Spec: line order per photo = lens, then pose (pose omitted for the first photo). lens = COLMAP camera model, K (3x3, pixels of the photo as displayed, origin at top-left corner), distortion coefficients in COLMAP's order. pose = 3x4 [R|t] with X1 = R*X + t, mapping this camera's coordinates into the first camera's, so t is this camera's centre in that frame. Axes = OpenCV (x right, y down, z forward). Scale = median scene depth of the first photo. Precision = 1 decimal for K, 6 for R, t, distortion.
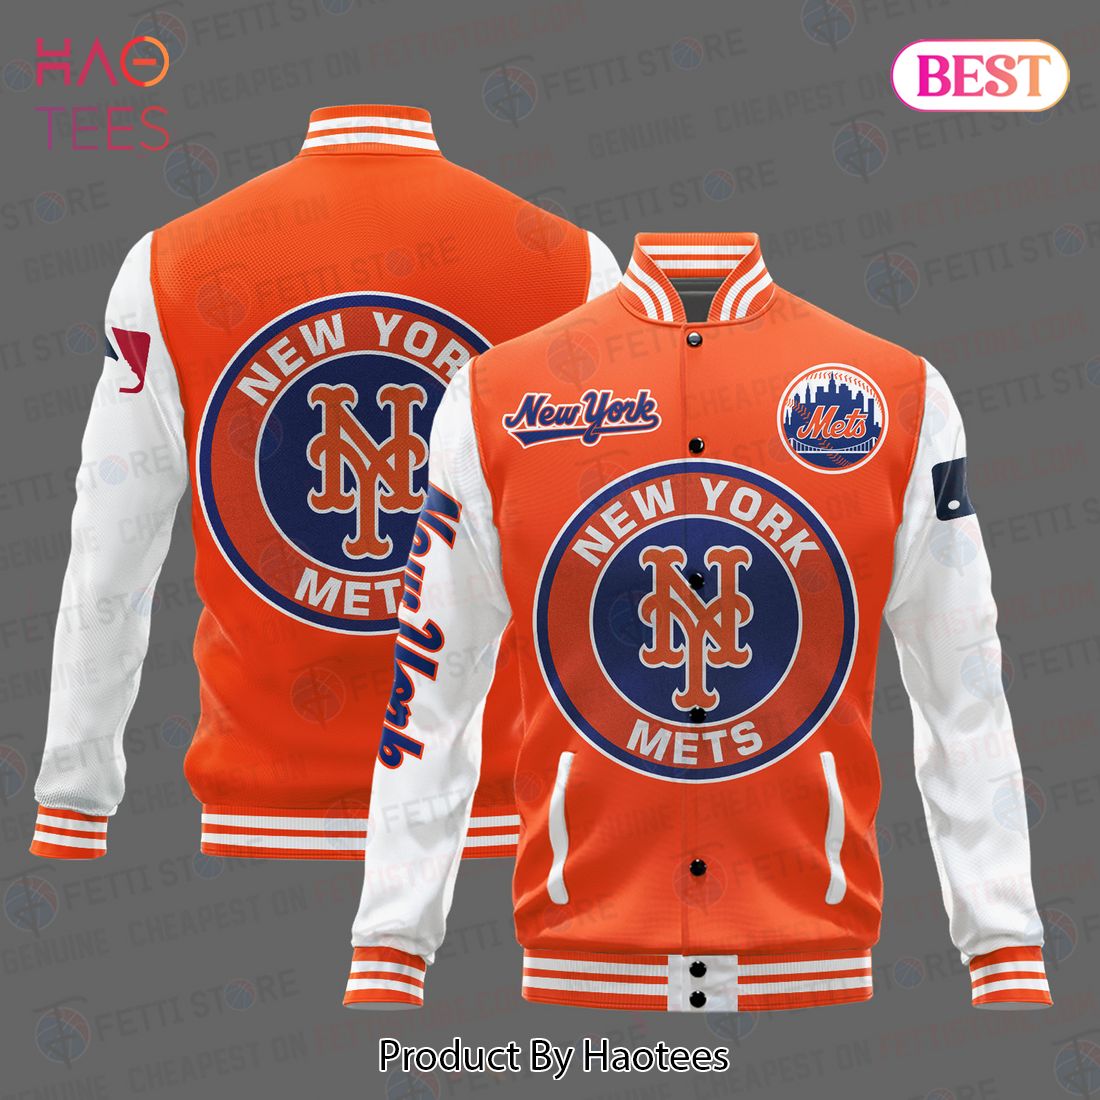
lens RADIAL K [[847.4, 0, 551.1], [0, 847.4, 550.3], [0, 0, 1]] dist [-0.002260, -0.004367]
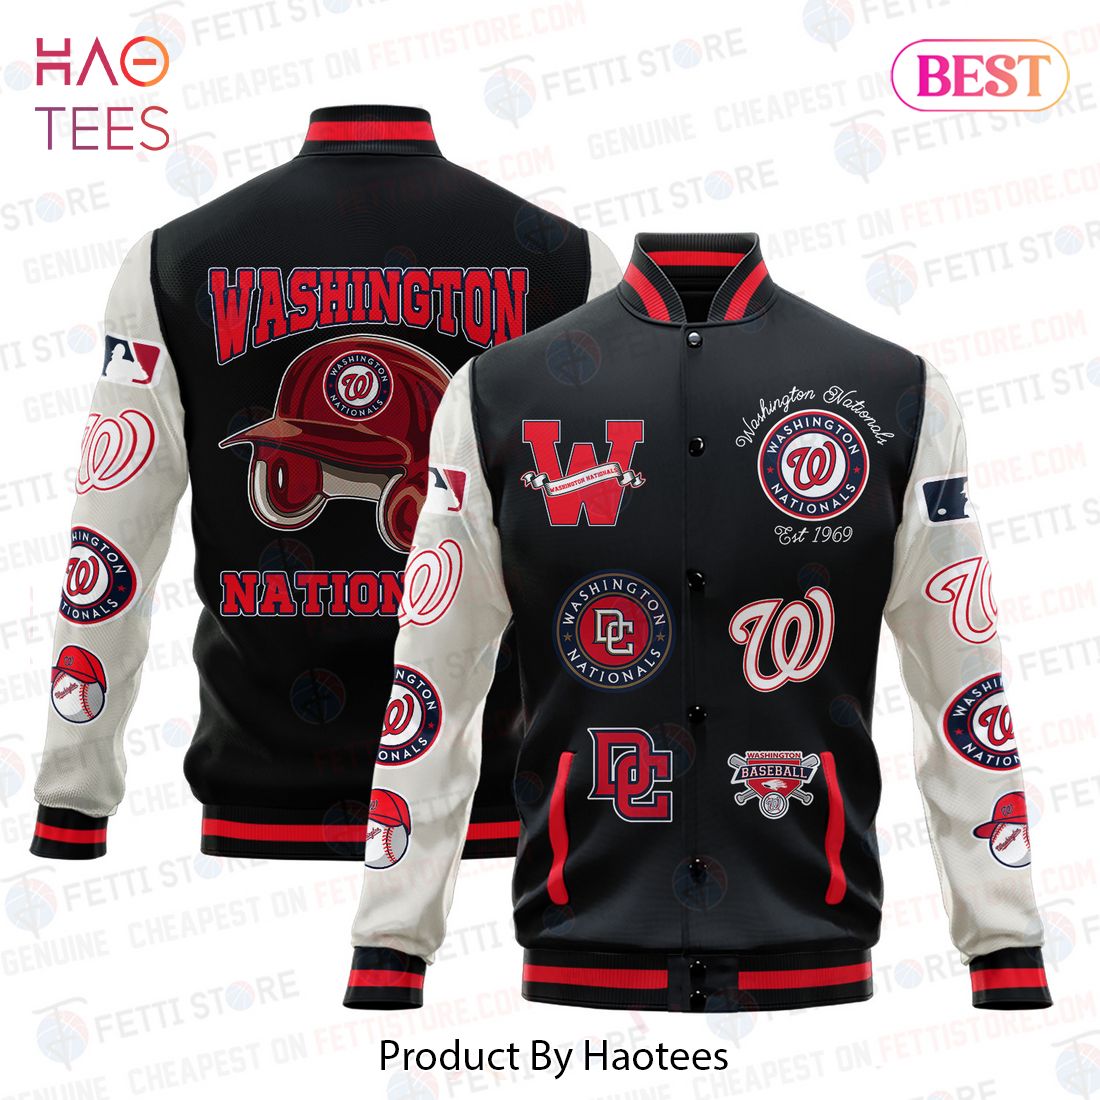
lens RADIAL K [[847.4, 0, 548.2], [0, 847.4, 549.7], [0, 0, 1]] dist [-0.002260, -0.004367]
pose [[0.999997, 0.001477, -0.001900, -0.037887], [-0.001478, 0.999999, -0.000453, -0.155908], [0.001899, 0.000456, 0.999998, 0.000202]]
